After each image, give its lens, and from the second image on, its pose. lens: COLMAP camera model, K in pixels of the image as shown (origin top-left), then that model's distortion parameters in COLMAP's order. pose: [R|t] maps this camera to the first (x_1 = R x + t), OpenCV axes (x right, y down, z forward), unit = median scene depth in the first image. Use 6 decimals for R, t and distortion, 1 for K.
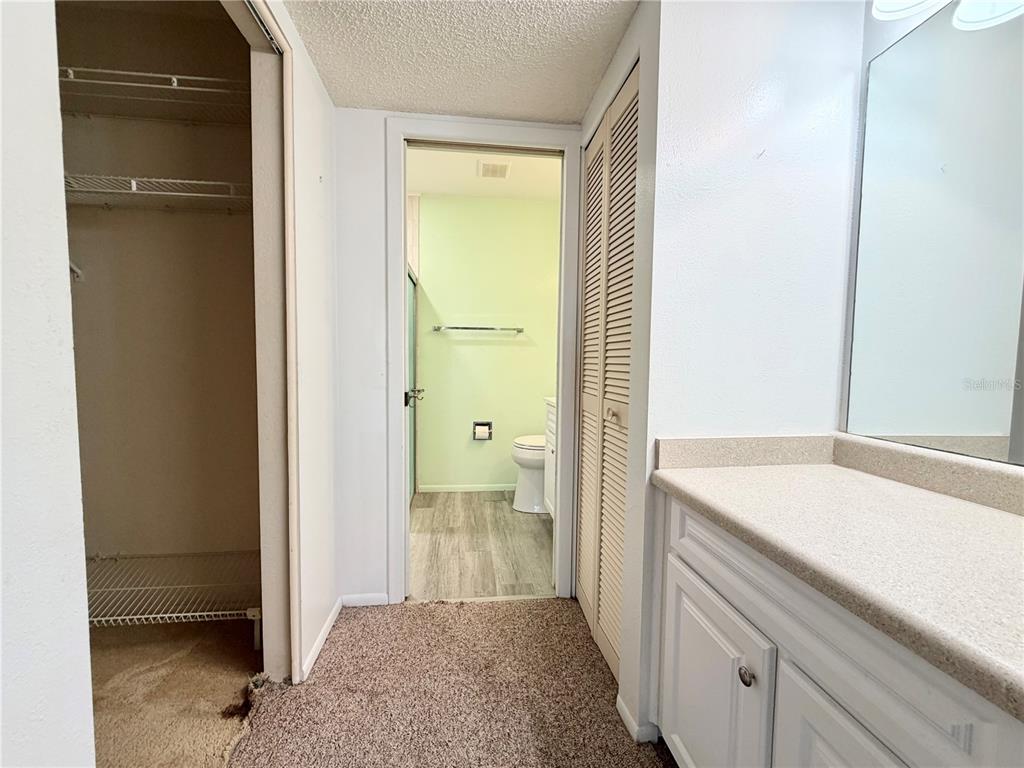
lens RADIAL K [[407.7, 0, 512.4], [0, 407.7, 387.8], [0, 0, 1]] dist [0.001419, -0.000765]
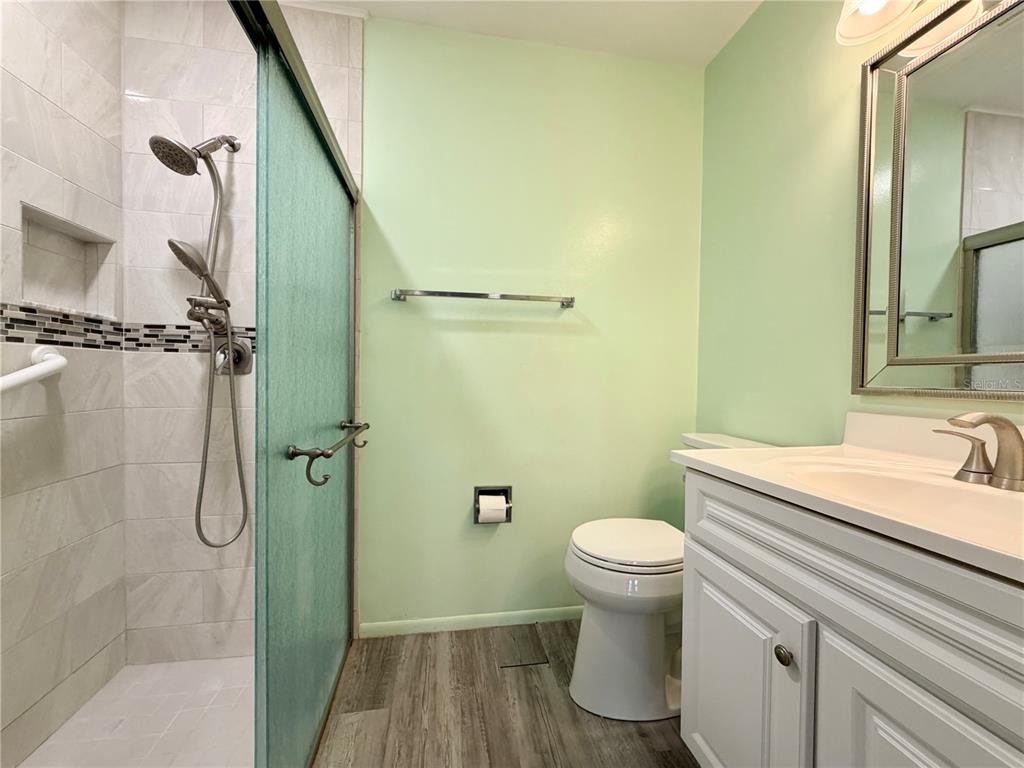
lens RADIAL K [[407.7, 0, 511.6], [0, 407.7, 386.4], [0, 0, 1]] dist [0.001419, -0.000765]
pose [[0.998527, -0.001420, 0.054240, -0.079645], [0.003336, 0.999373, -0.035246, -0.020587], [-0.054156, 0.035375, 0.997906, 0.515326]]
